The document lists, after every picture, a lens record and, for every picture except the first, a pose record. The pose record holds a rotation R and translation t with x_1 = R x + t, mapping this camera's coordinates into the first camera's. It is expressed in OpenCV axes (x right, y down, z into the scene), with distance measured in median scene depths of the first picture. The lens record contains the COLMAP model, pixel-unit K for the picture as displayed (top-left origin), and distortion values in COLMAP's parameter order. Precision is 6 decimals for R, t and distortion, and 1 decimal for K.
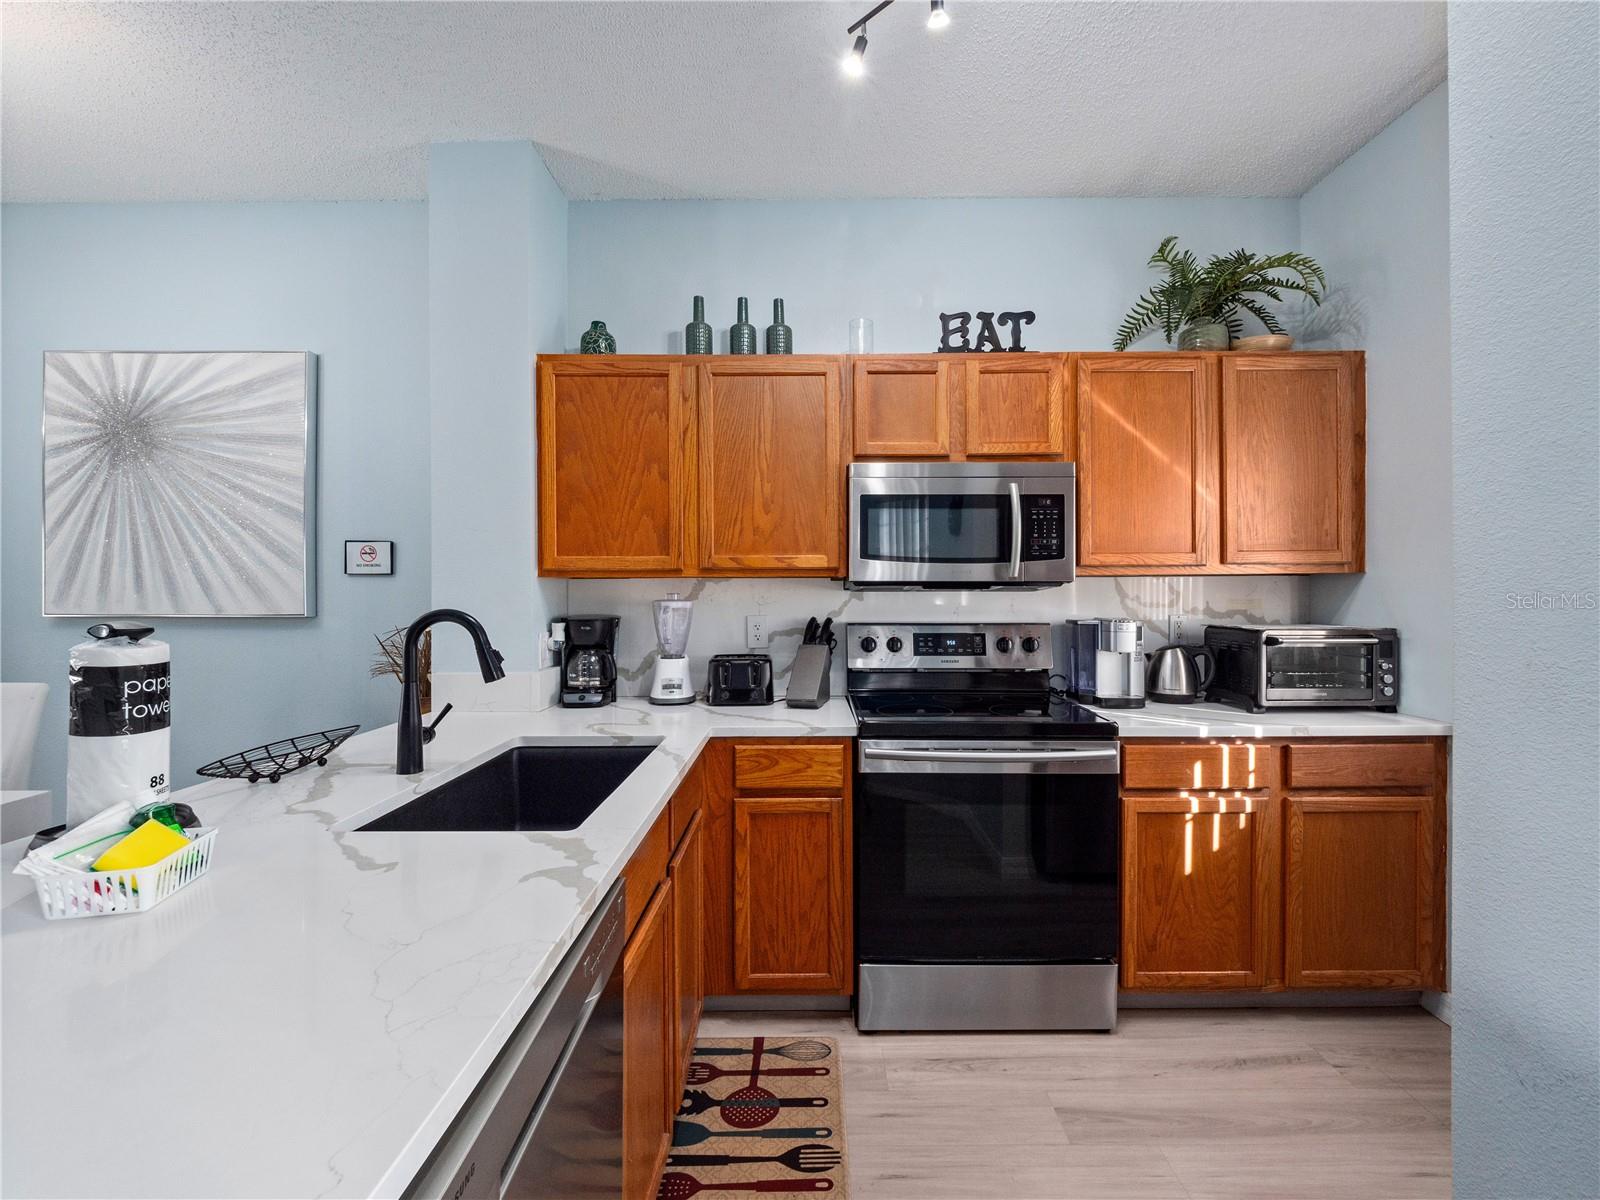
lens RADIAL K [[690.2, 0, 801.3], [0, 690.2, 588.9], [0, 0, 1]] dist [0.000373, -0.000330]
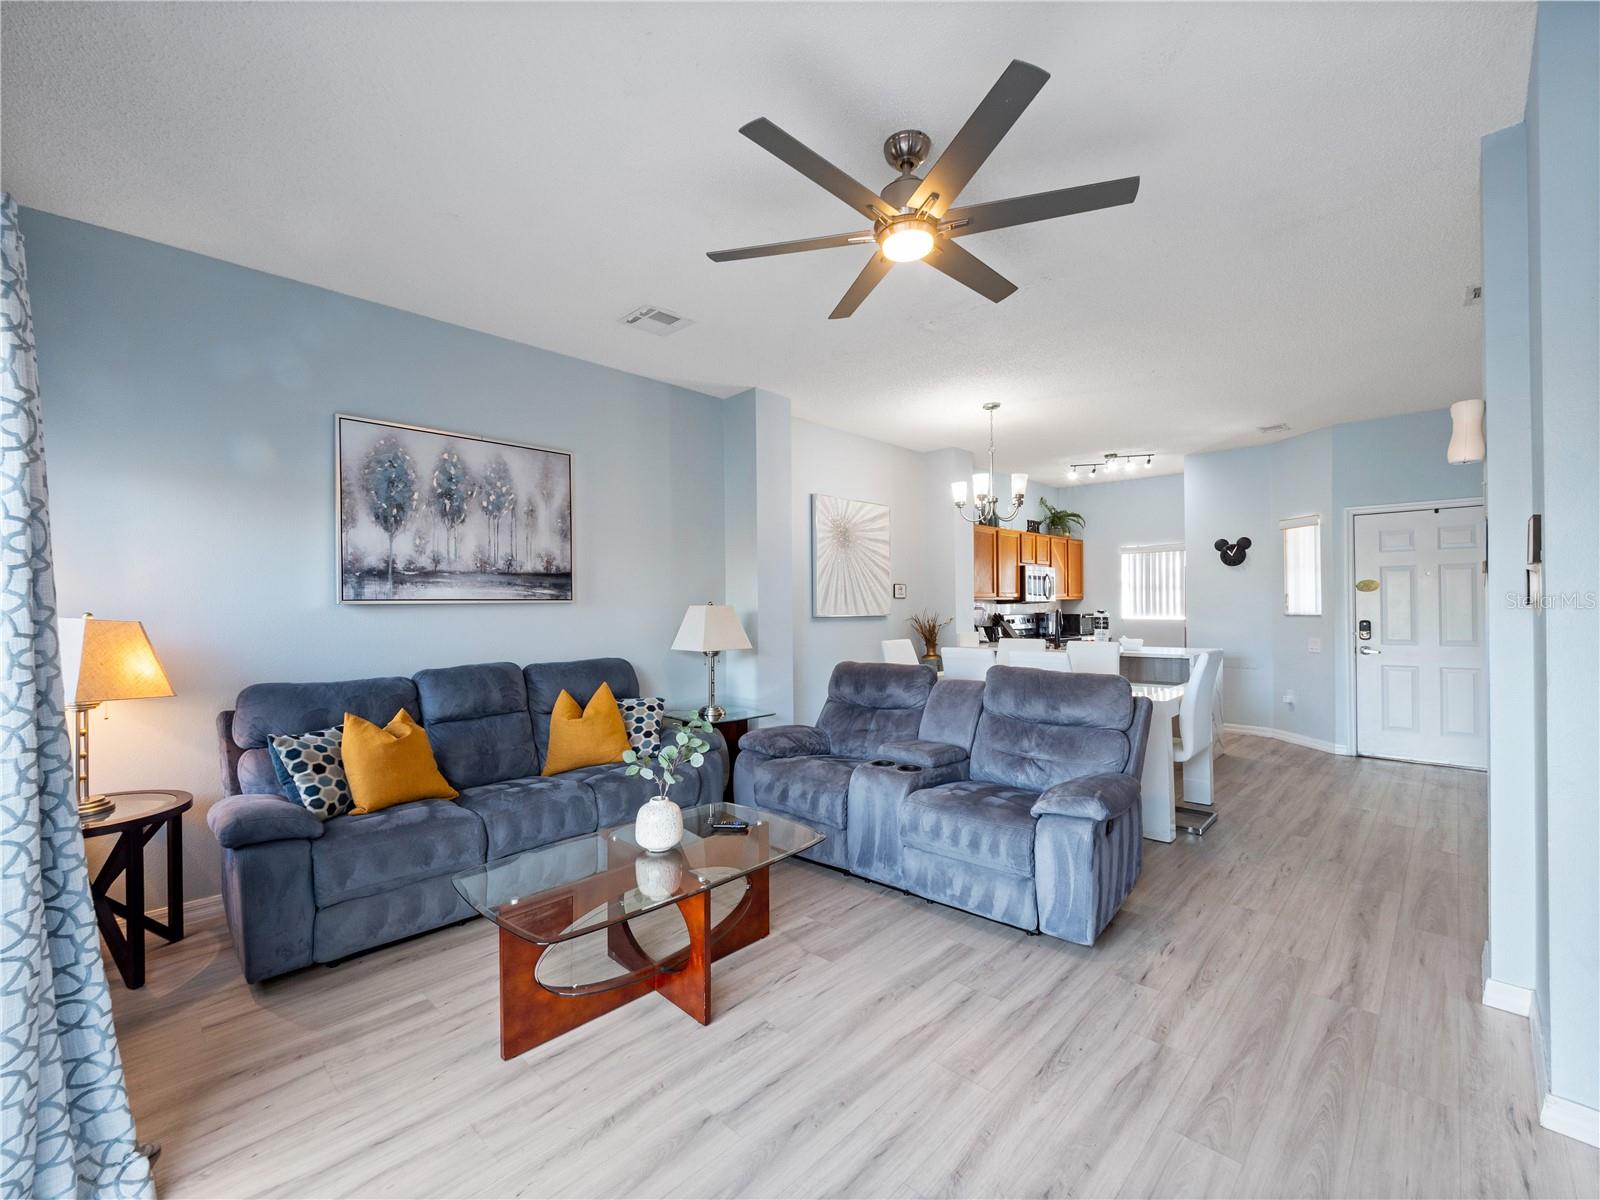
lens RADIAL K [[670.1, 0, 792.7], [0, 670.1, 600.9], [0, 0, 1]] dist [-0.000320, -0.000558]
pose [[0.701605, 0.000798, 0.712566, -2.636872], [0.003853, 0.999981, -0.004913, -0.000539], [-0.712556, 0.006193, 0.701588, -0.407729]]
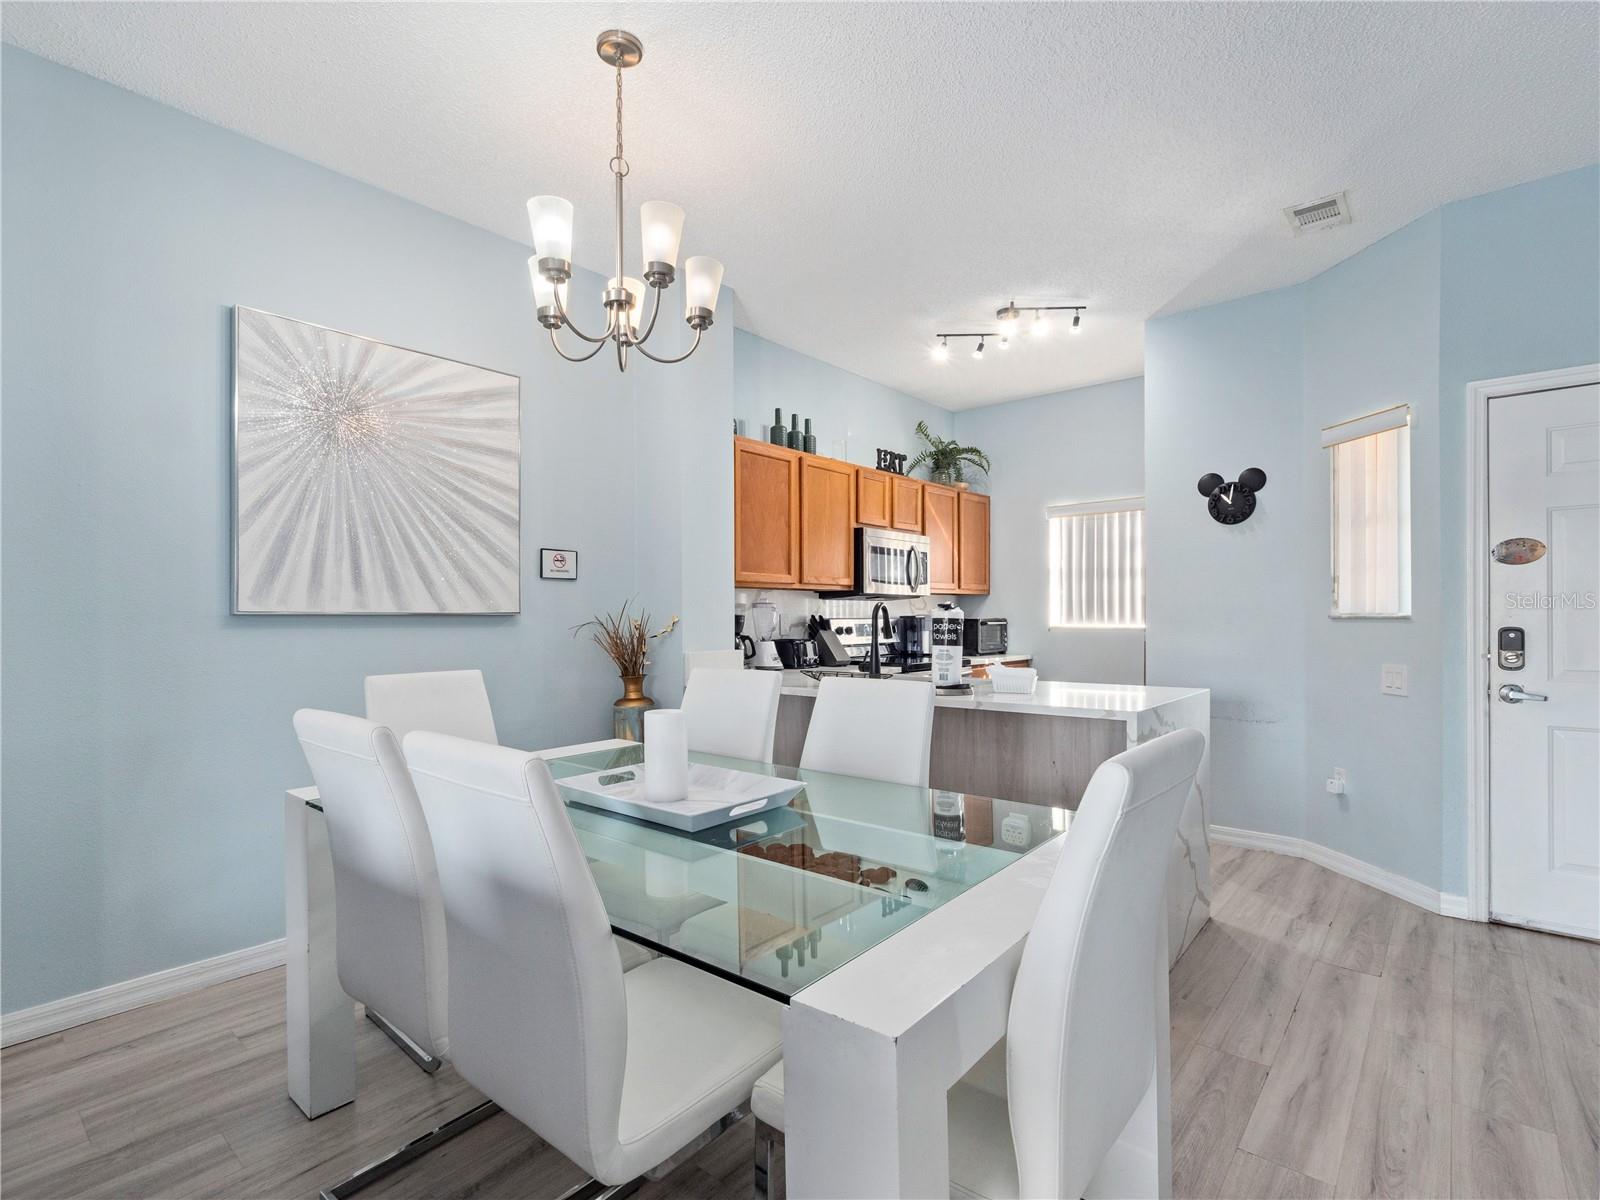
lens RADIAL K [[771.1, 0, 800.0], [0, 771.1, 600.0], [0, 0, 1]] dist [-0.001484, -0.000684]
pose [[0.643311, 0.014448, 0.765468, -1.377912], [-0.001557, 0.999845, -0.017563, 0.037270], [-0.765603, 0.010107, 0.643234, -0.143856]]
